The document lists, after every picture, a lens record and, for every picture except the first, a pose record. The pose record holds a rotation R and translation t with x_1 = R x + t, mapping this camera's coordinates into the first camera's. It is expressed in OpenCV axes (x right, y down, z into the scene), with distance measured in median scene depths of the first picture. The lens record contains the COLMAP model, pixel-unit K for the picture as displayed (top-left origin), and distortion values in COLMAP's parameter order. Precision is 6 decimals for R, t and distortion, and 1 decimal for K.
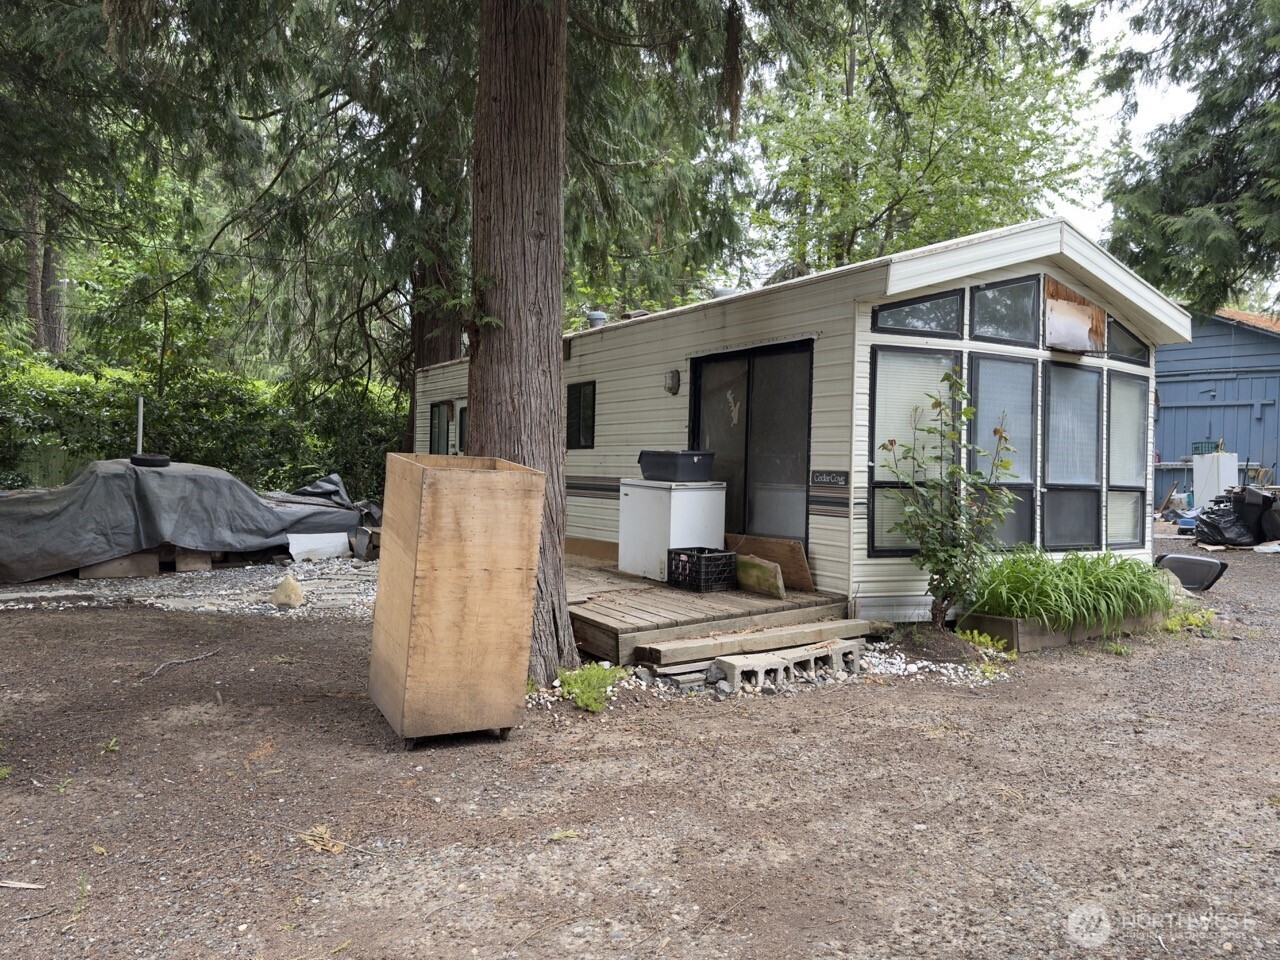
lens RADIAL K [[947.9, 0, 640.8], [0, 947.9, 474.7], [0, 0, 1]] dist [0.144376, -0.214624]
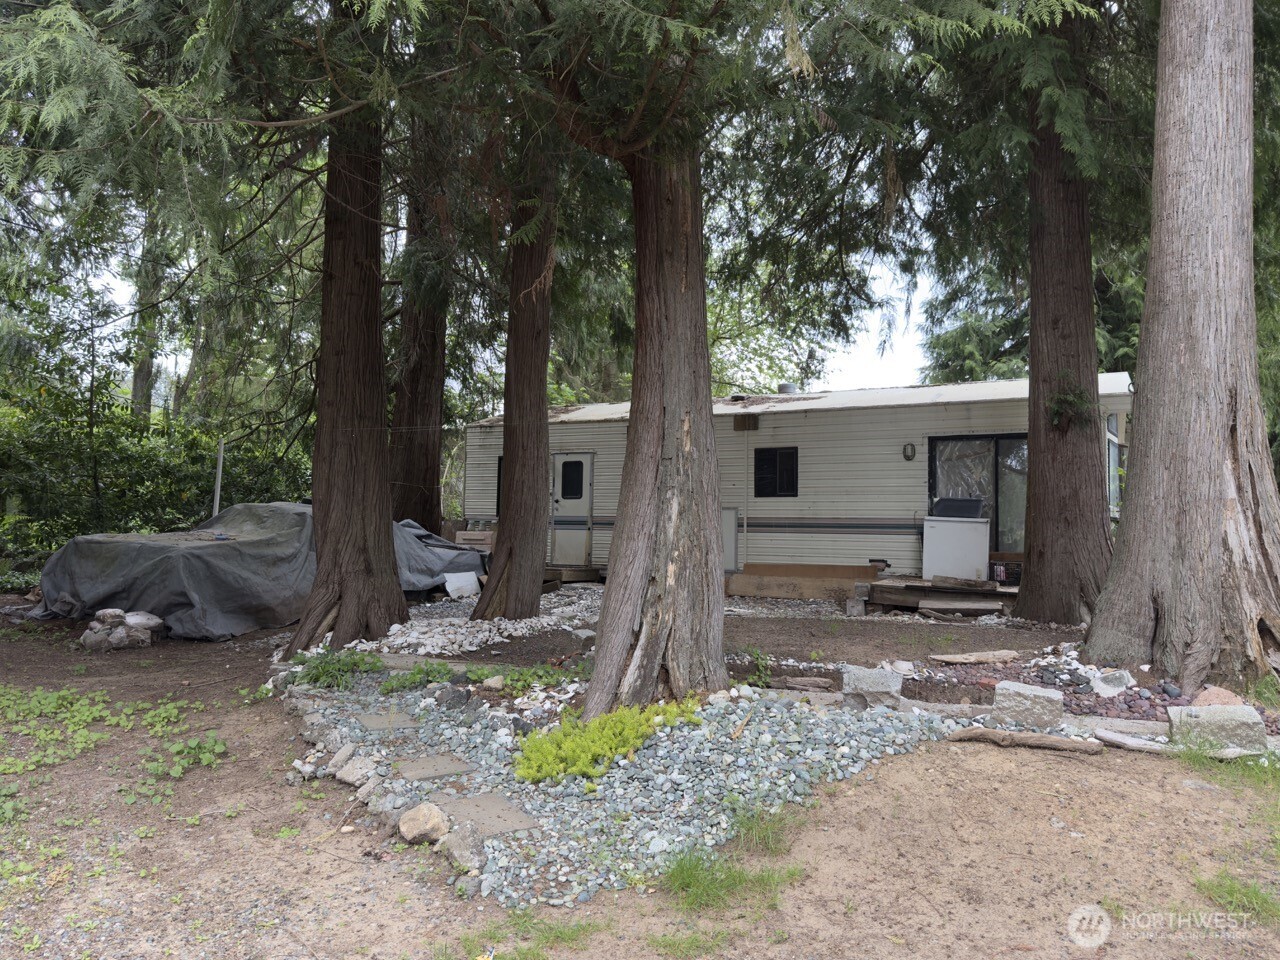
lens RADIAL K [[902.0, 0, 642.0], [0, 902.0, 478.3], [0, 0, 1]] dist [0.093470, -0.116793]
pose [[0.844803, 0.025733, 0.534459, -1.309003], [0.007721, 0.998153, -0.060262, 0.032040], [-0.535022, 0.055036, 0.843043, 0.038432]]
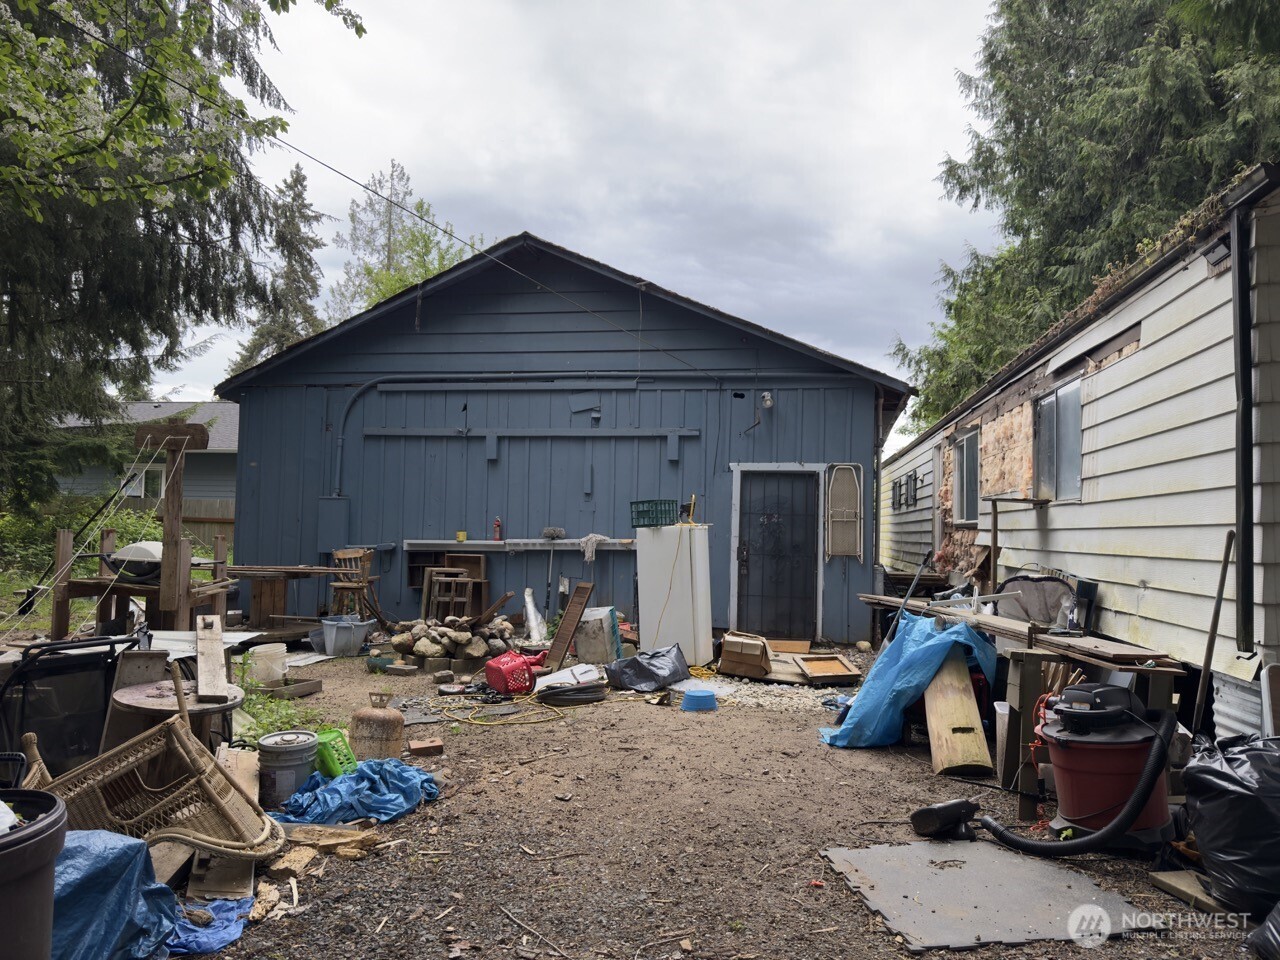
lens RADIAL K [[881.8, 0, 652.4], [0, 881.8, 480.3], [0, 0, 1]] dist [0.061920, -0.062370]
pose [[0.643984, 0.033690, 0.764296, 0.715049], [0.015631, 0.998242, -0.057172, -0.054051], [-0.764879, 0.048764, 0.642326, 2.065119]]
